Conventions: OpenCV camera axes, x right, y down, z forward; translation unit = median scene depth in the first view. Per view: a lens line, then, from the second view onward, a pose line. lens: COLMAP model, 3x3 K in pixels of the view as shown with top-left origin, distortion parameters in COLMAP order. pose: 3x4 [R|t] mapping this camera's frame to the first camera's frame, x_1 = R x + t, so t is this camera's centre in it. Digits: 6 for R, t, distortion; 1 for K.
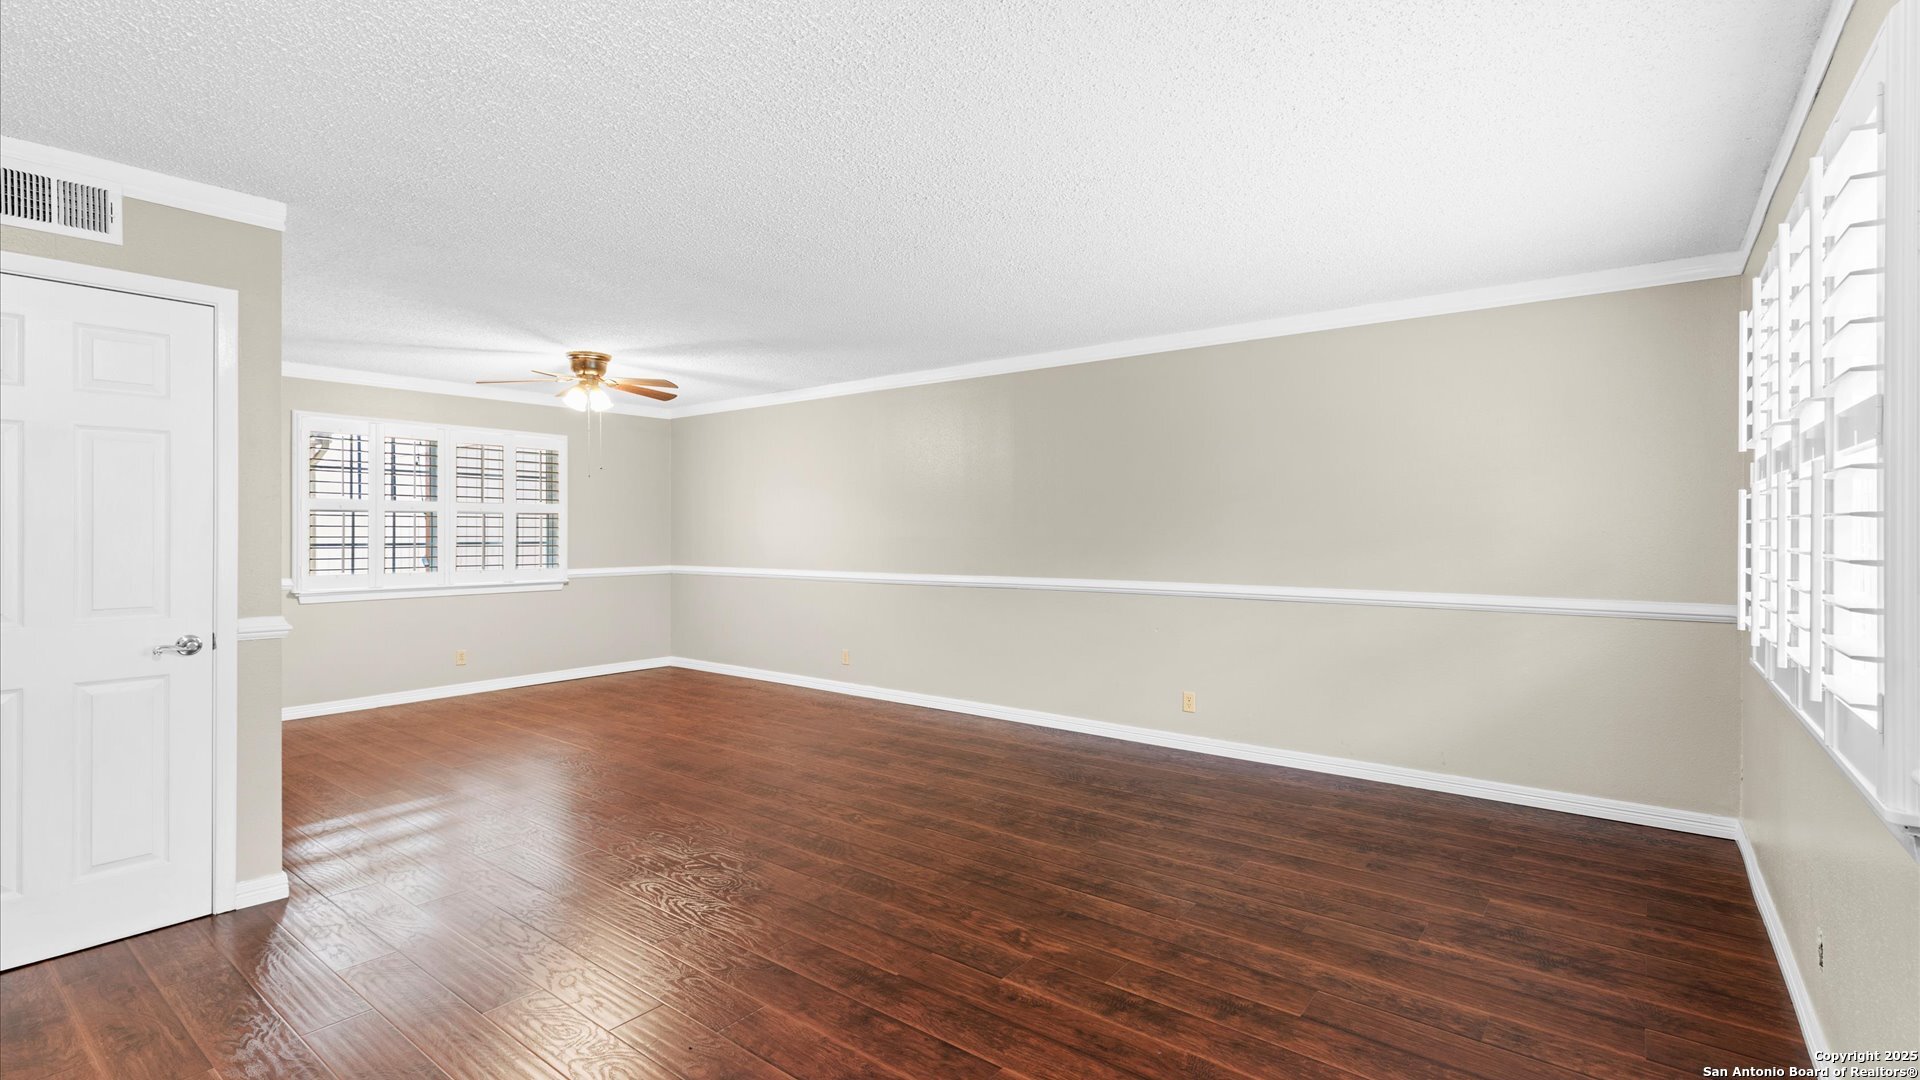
lens RADIAL K [[880.3, 0, 955.9], [0, 880.3, 540.7], [0, 0, 1]] dist [0.004743, 0.000465]
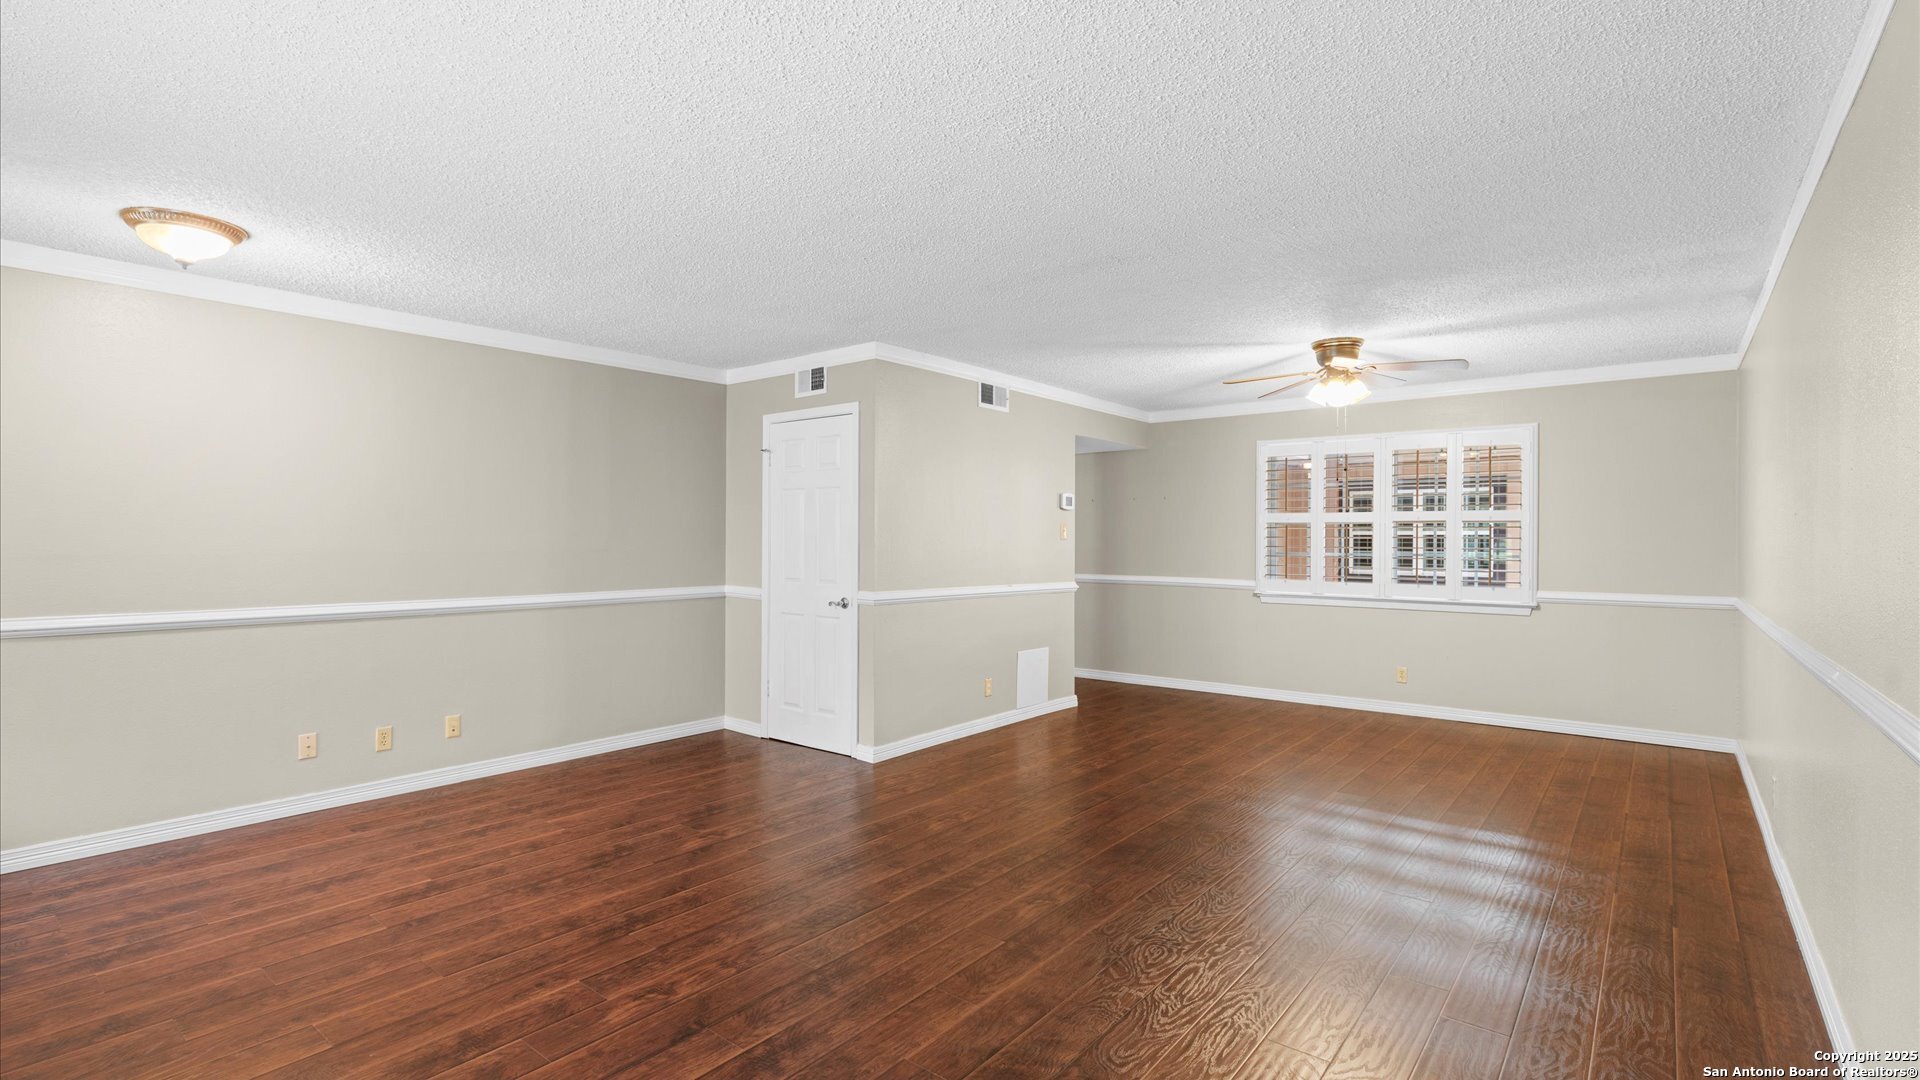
lens RADIAL K [[880.3, 0, 959.9], [0, 880.3, 528.6], [0, 0, 1]] dist [0.004743, 0.000465]
pose [[-0.026789, -0.014531, -0.999535, 0.871844], [-0.014570, 0.999794, -0.014144, -0.010887], [0.999535, 0.014184, -0.026995, 1.199405]]
